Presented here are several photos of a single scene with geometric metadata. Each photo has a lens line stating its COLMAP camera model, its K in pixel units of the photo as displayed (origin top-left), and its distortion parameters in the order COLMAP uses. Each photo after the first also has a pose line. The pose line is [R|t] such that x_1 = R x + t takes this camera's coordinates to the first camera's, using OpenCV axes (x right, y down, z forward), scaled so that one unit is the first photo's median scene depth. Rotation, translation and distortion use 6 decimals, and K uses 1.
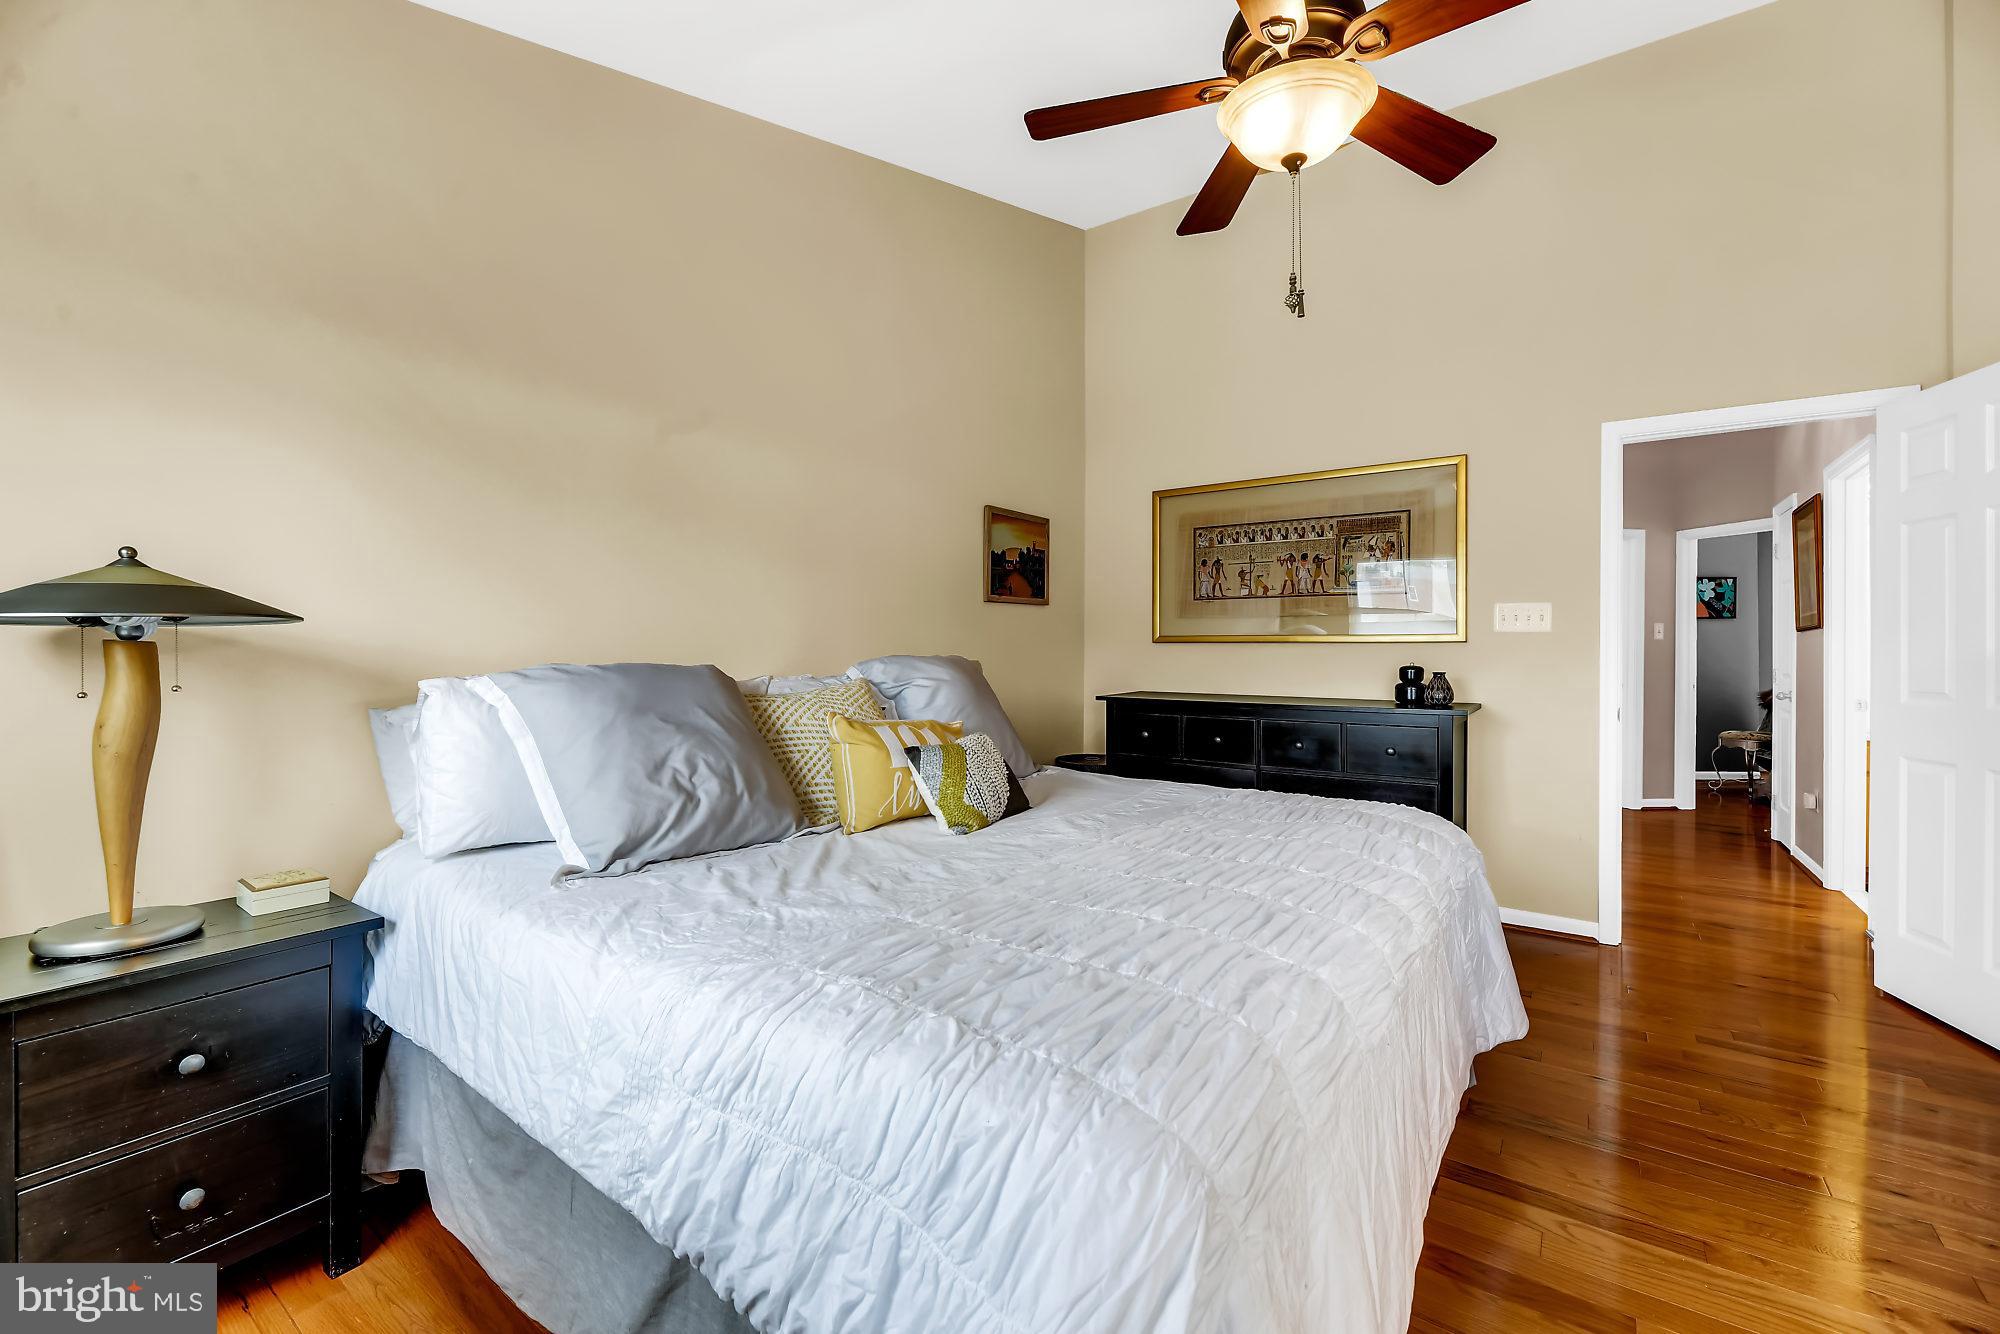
lens RADIAL K [[821.0, 0, 998.2], [0, 821.0, 662.2], [0, 0, 1]] dist [-0.011592, -0.000378]
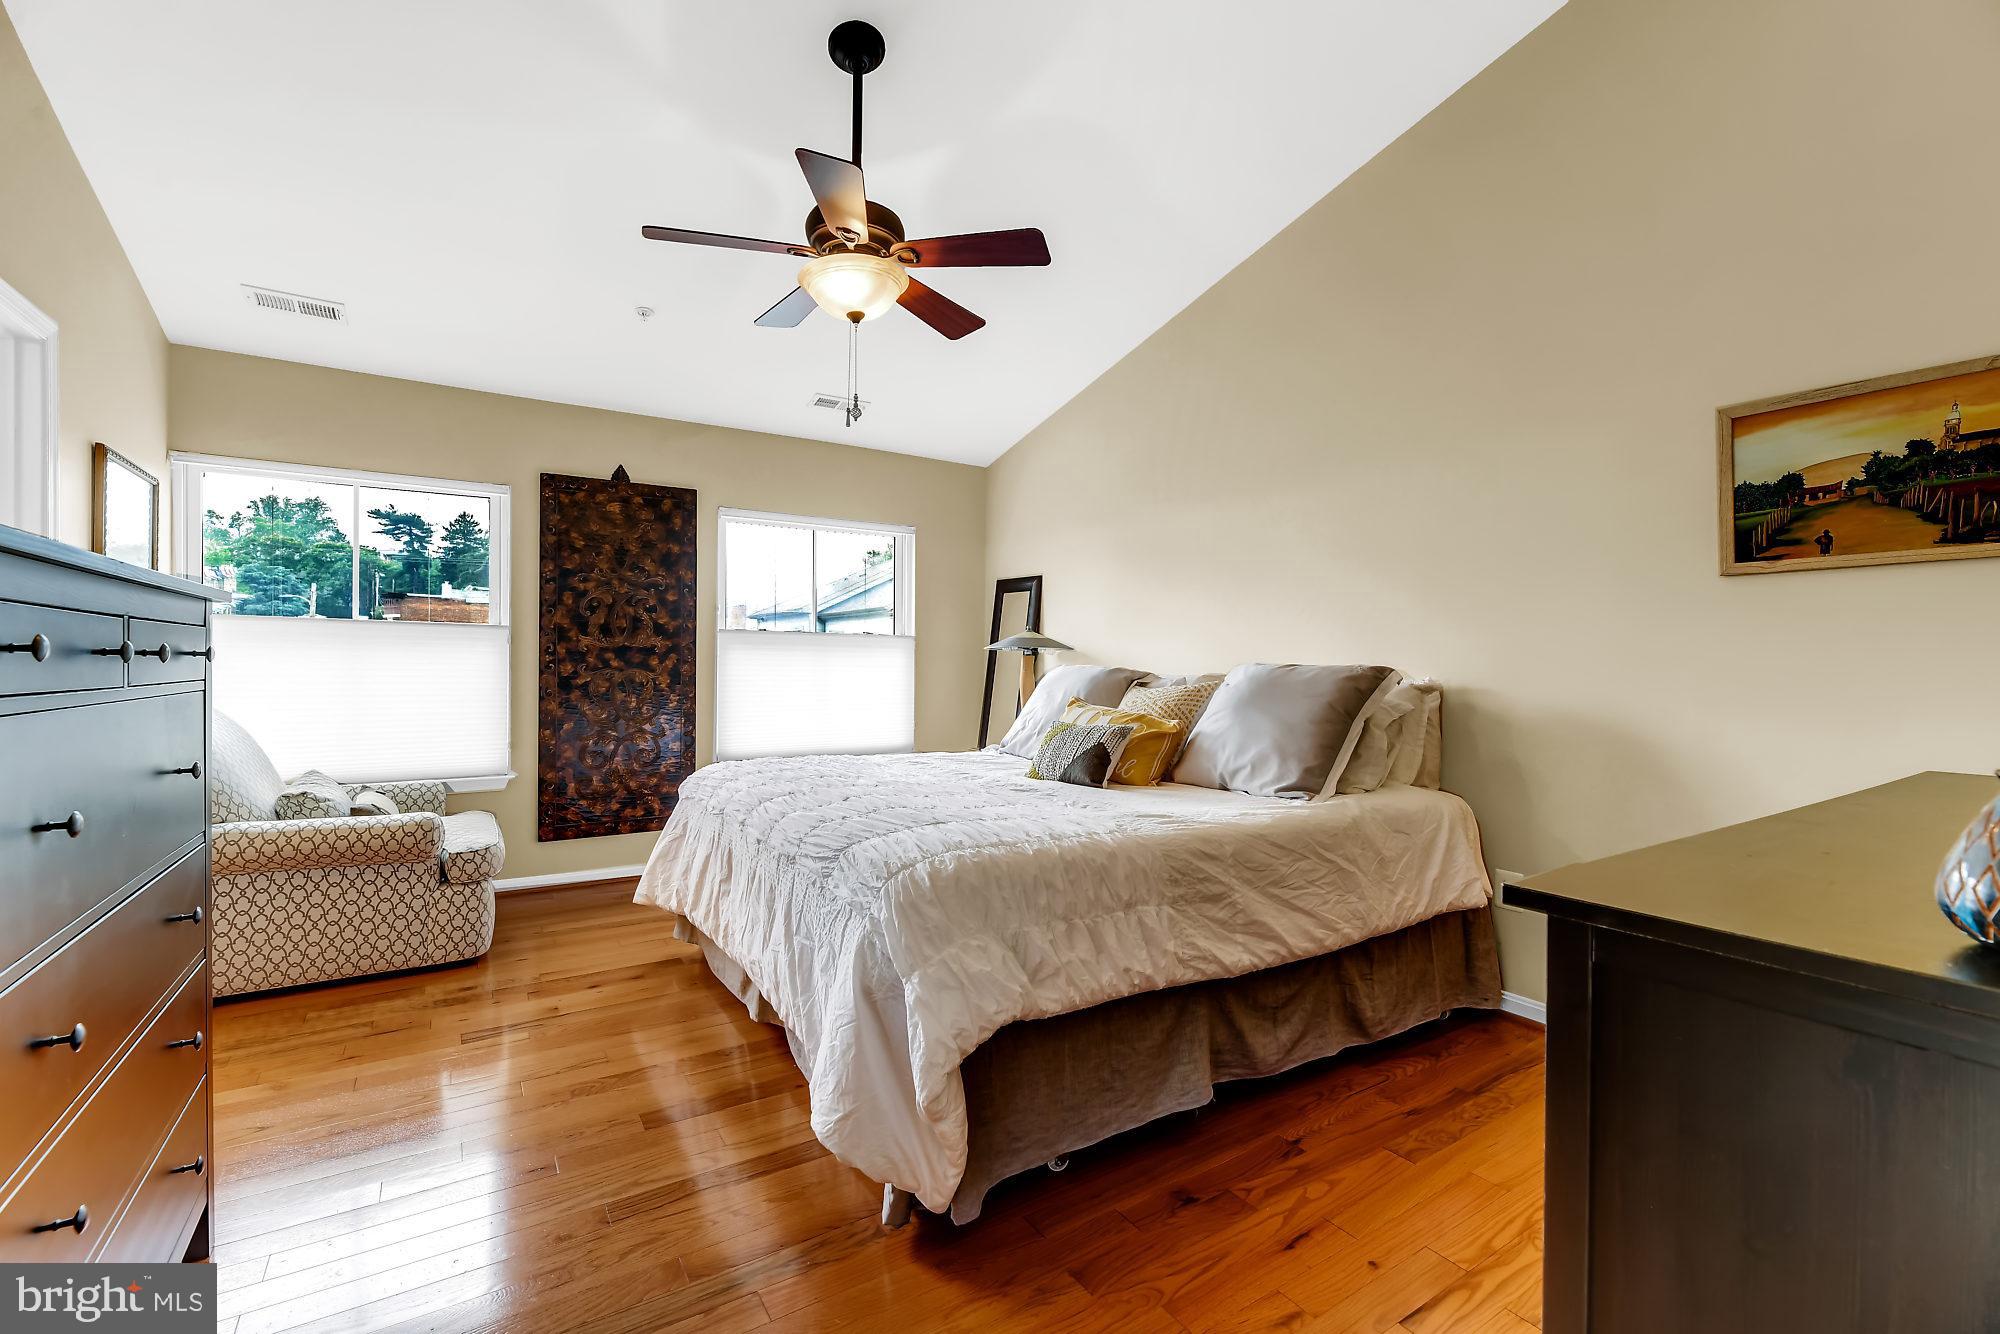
lens RADIAL K [[821.0, 0, 998.2], [0, 821.0, 662.2], [0, 0, 1]] dist [-0.011592, -0.000378]
pose [[-0.355260, 0.000286, -0.934768, 0.661688], [-0.030370, 0.999468, 0.011848, -0.007642], [0.934274, 0.032598, -0.355062, 0.723846]]
